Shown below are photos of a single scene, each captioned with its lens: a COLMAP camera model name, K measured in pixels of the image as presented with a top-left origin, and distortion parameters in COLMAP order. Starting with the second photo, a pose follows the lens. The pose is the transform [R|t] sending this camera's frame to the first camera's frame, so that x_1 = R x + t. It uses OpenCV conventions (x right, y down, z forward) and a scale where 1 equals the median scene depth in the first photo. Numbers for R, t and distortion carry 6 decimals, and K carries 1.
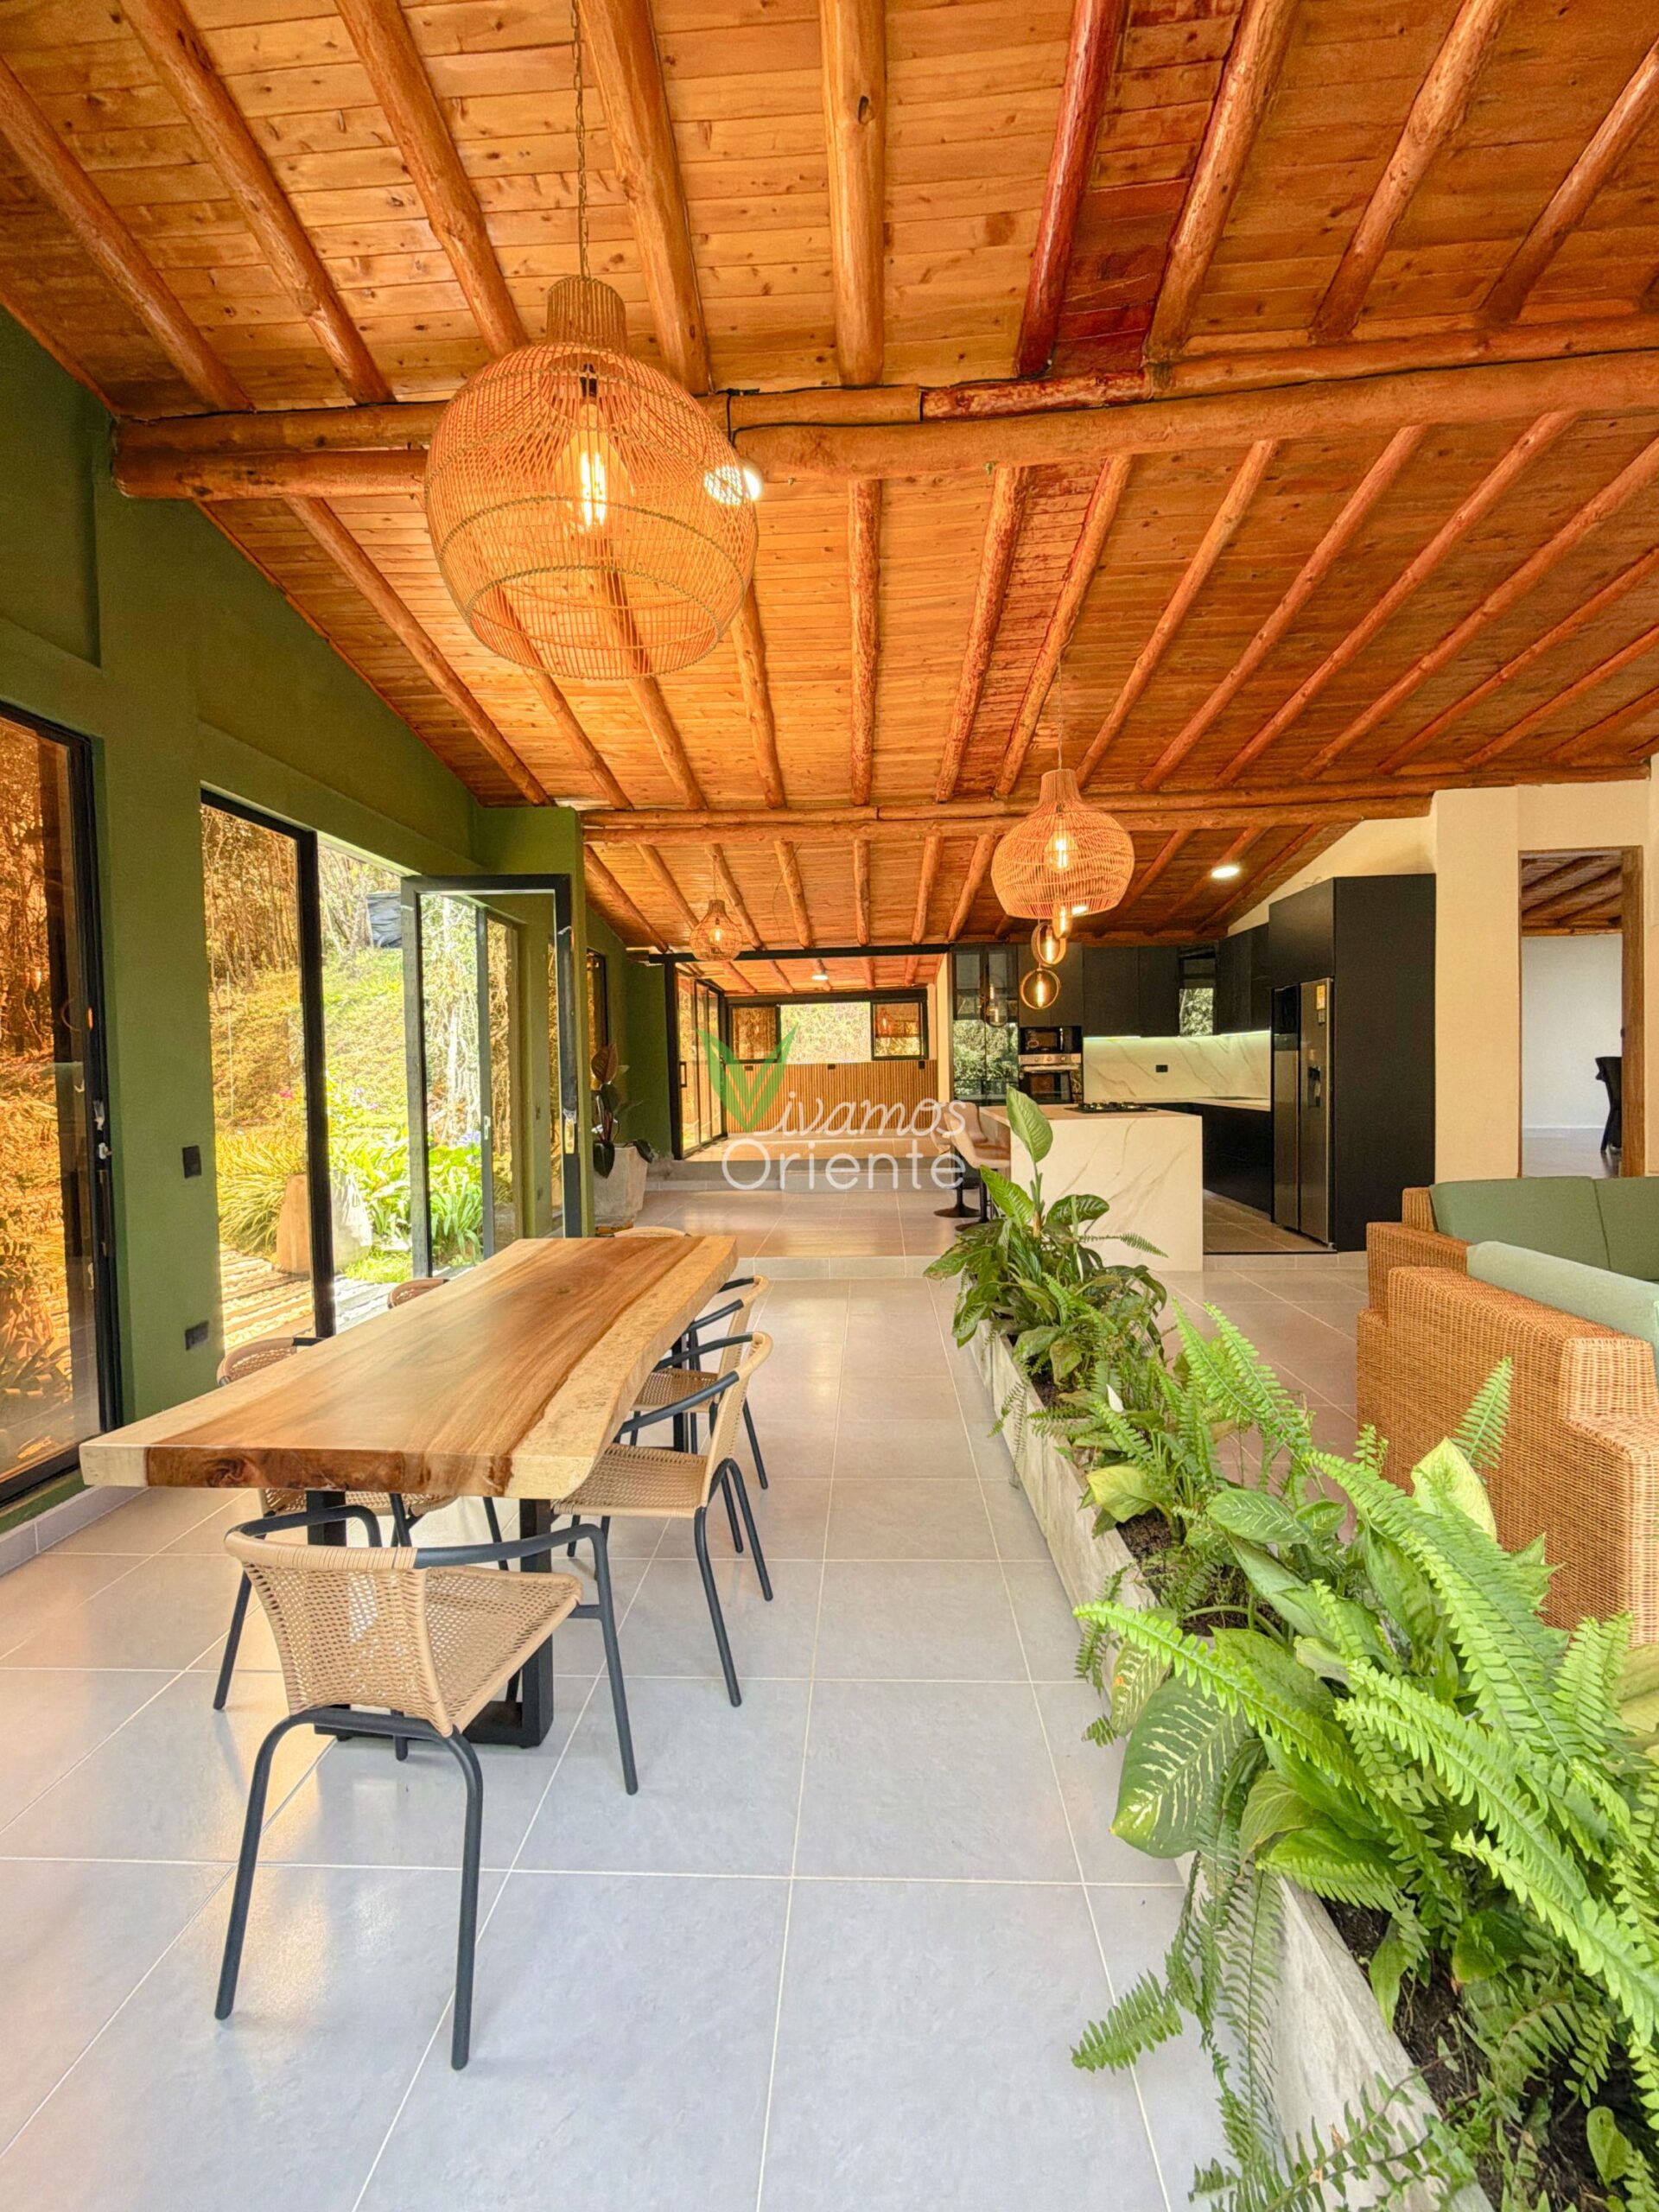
lens RADIAL K [[884.5, 0, 828.3], [0, 884.5, 1097.5], [0, 0, 1]] dist [0.000769, 0.000319]
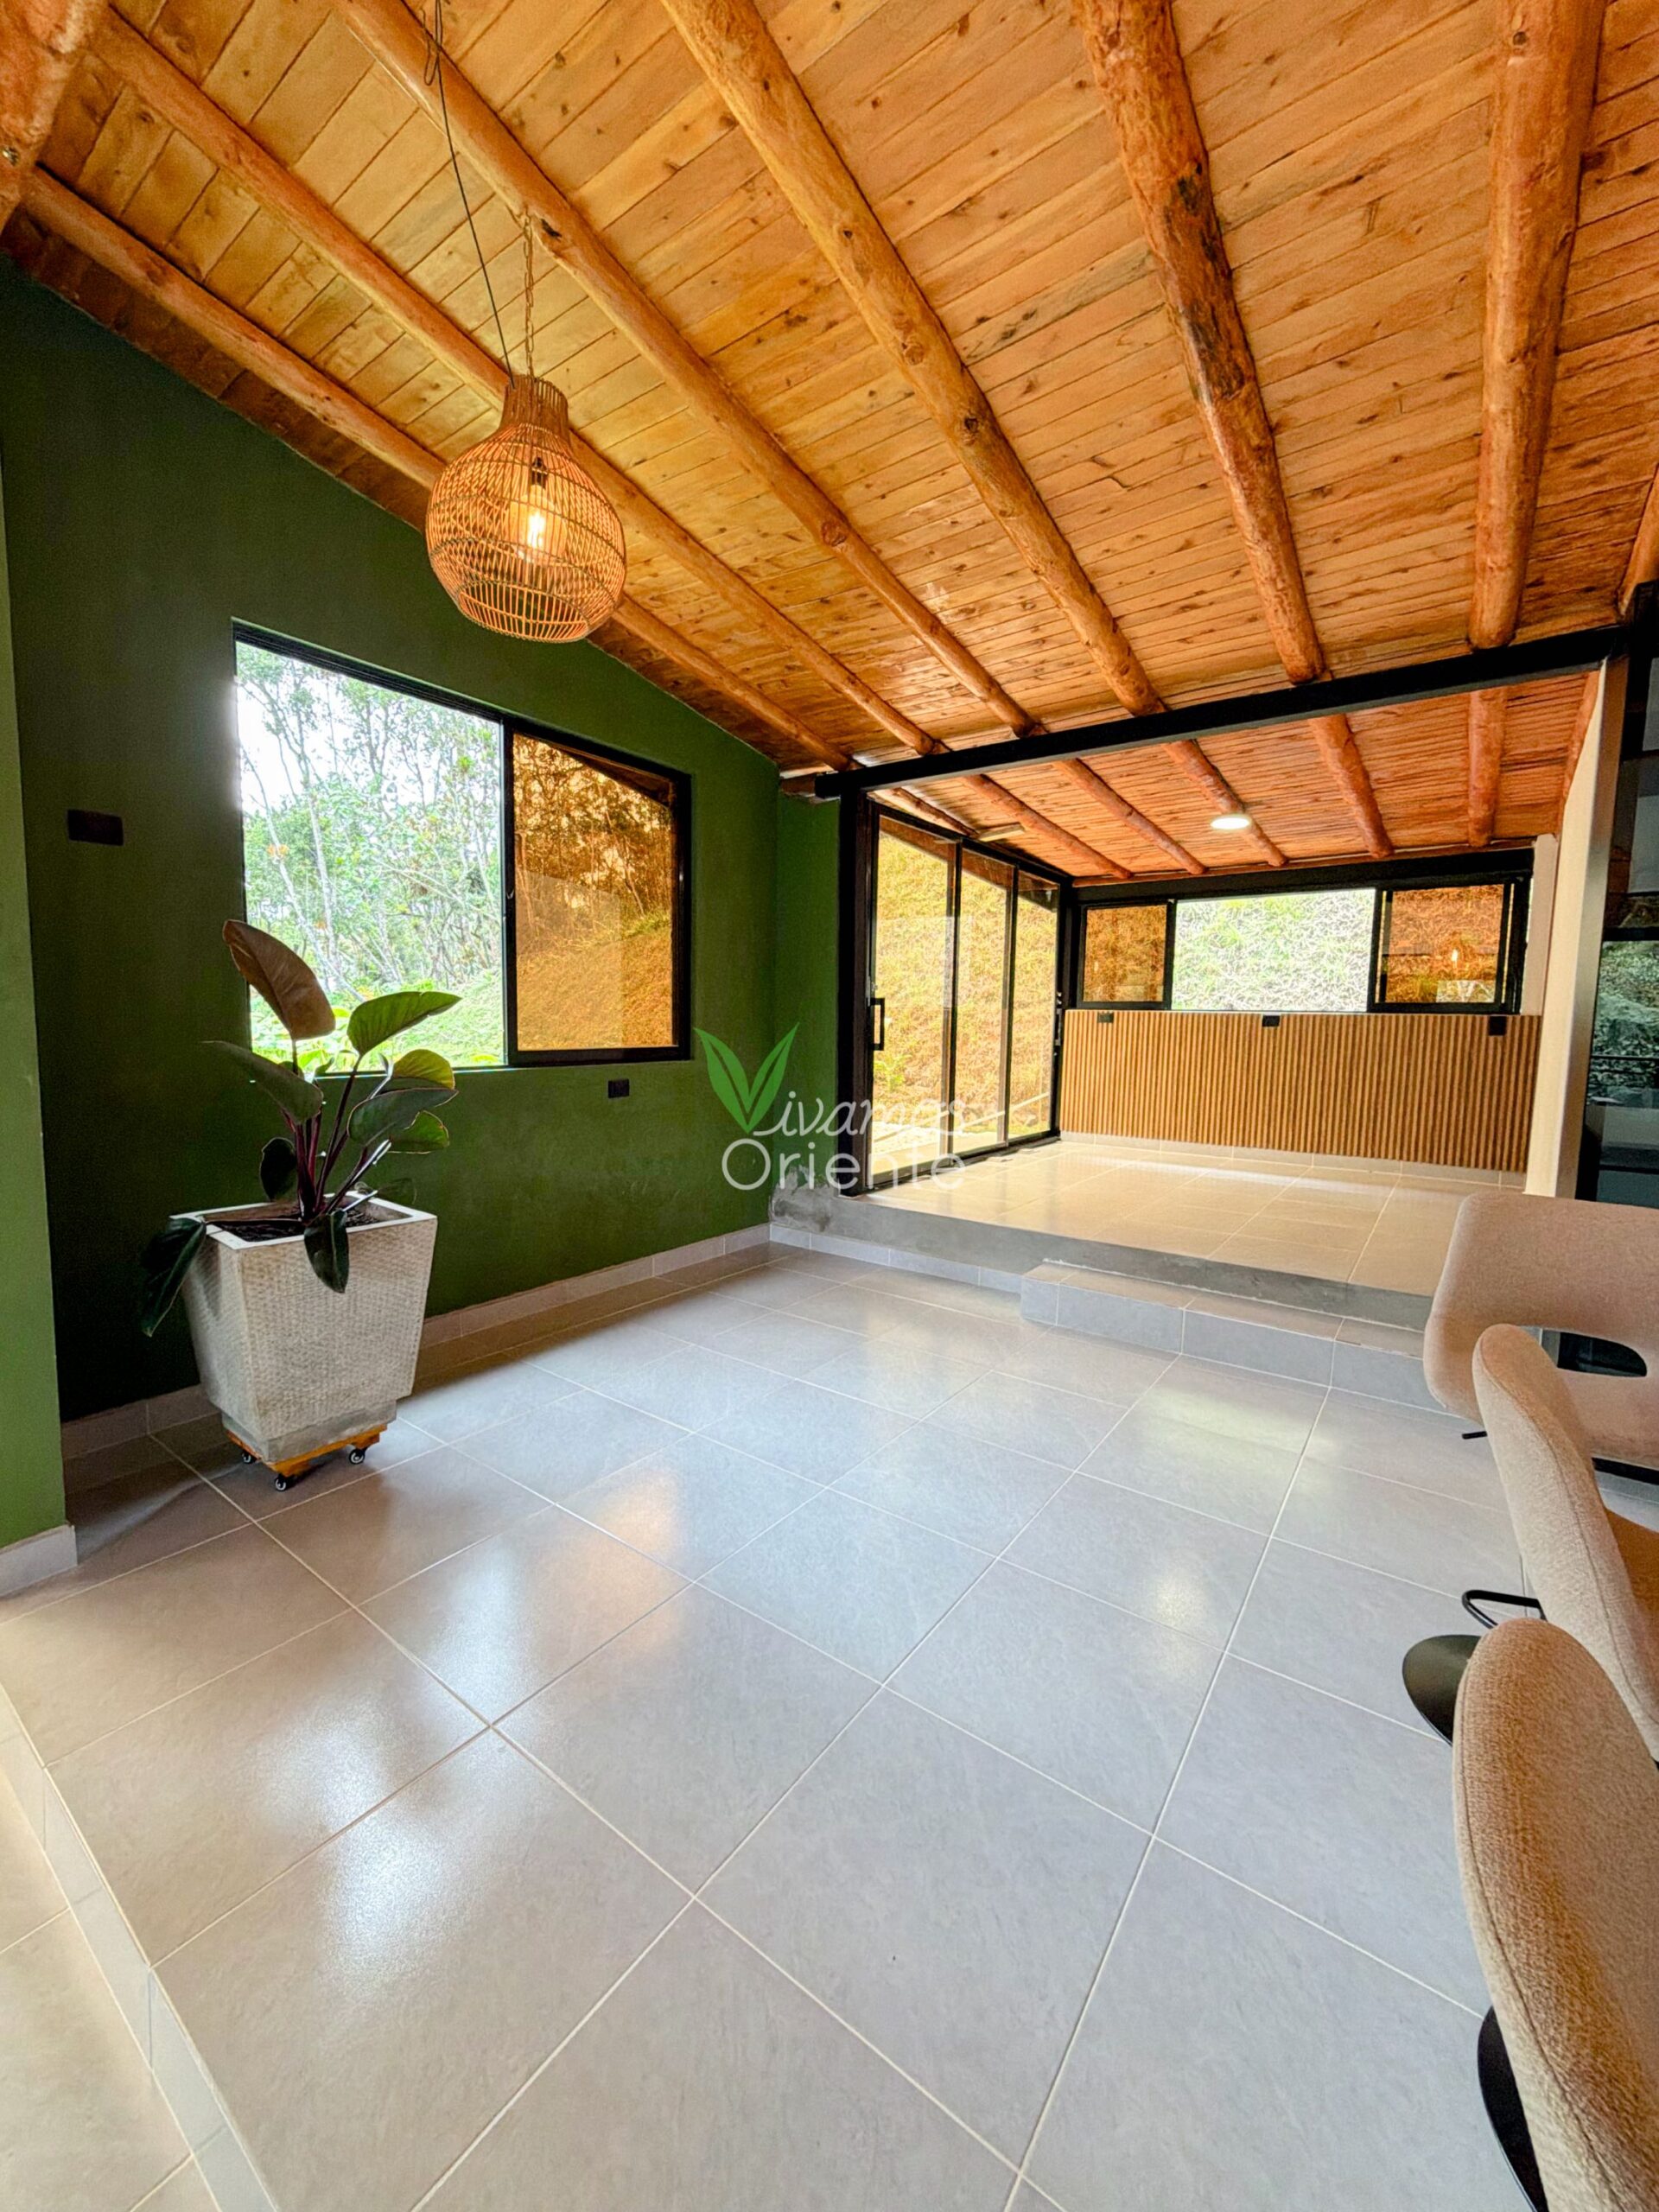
lens RADIAL K [[884.5, 0, 828.3], [0, 884.5, 1097.5], [0, 0, 1]] dist [0.000769, 0.000319]
pose [[0.842058, 0.089079, -0.531981, 0.063629], [-0.054494, 0.995272, 0.080400, -0.018672], [0.536627, -0.038712, 0.842931, 0.451249]]
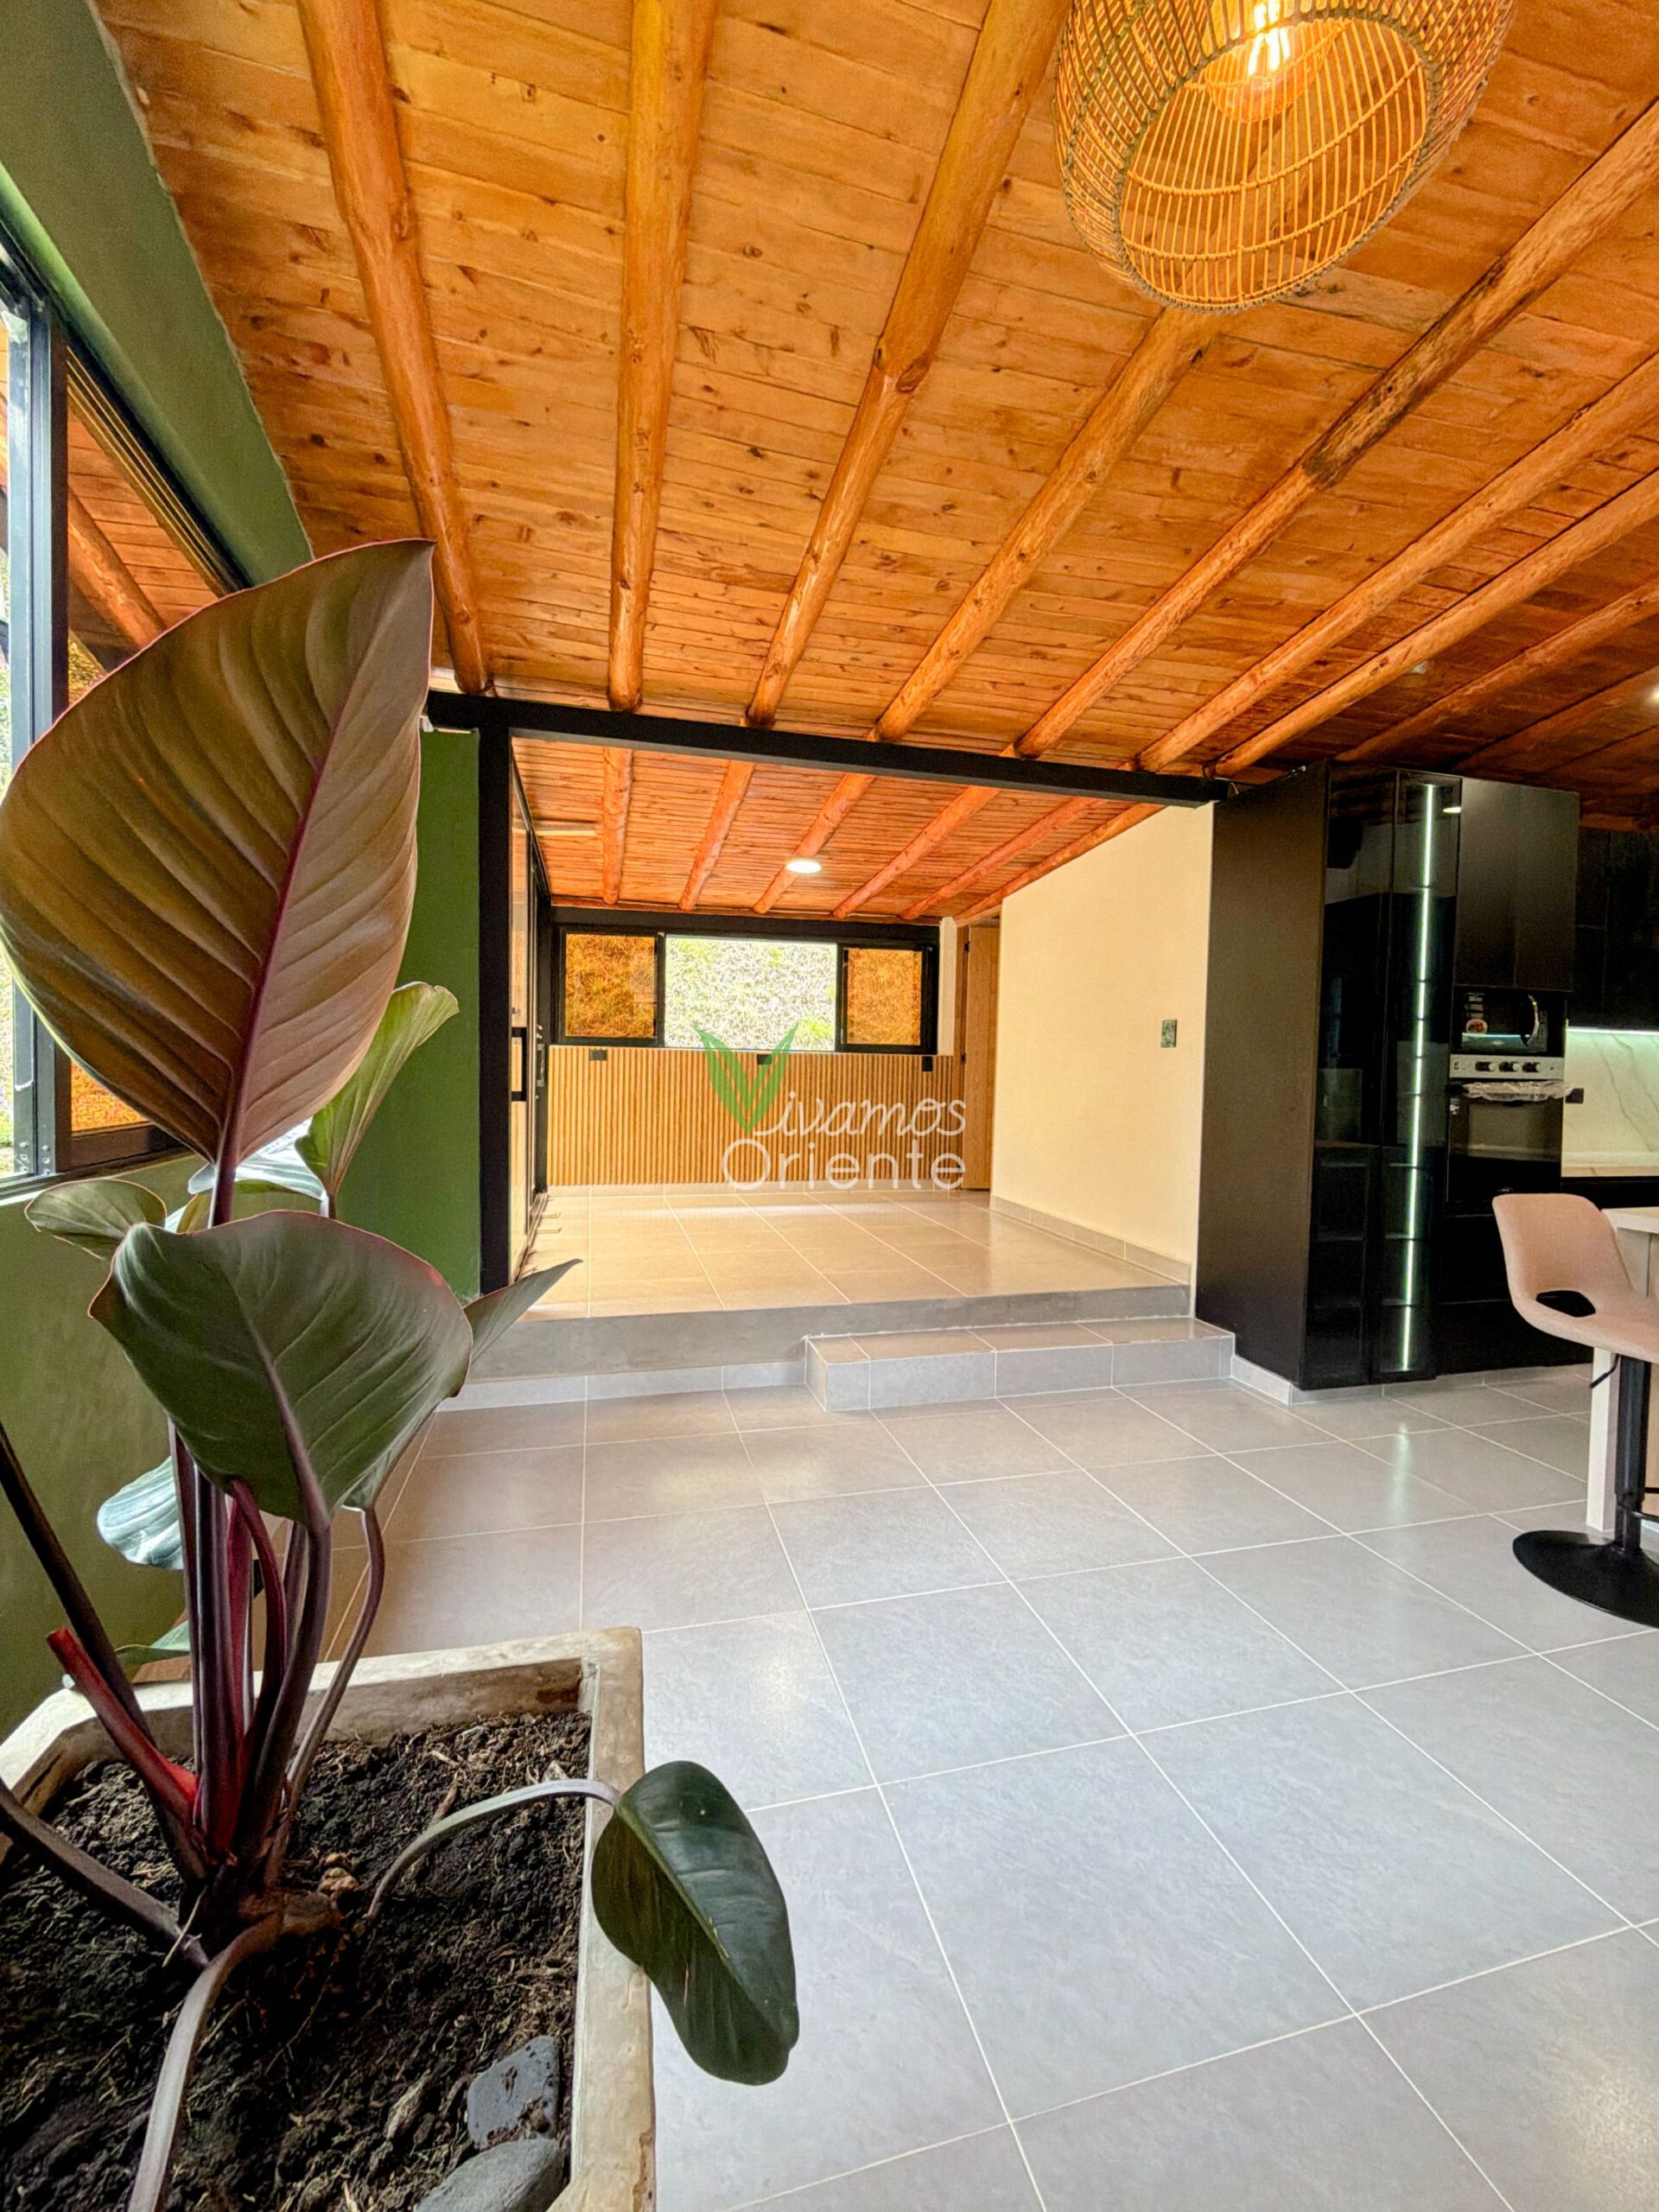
lens RADIAL K [[884.5, 0, 828.3], [0, 884.5, 1097.5], [0, 0, 1]] dist [0.000769, 0.000319]
pose [[0.945428, 0.032918, 0.324165, -0.130302], [-0.034340, 0.999409, -0.001334, -0.013050], [-0.324017, -0.009870, 0.946000, 0.501118]]
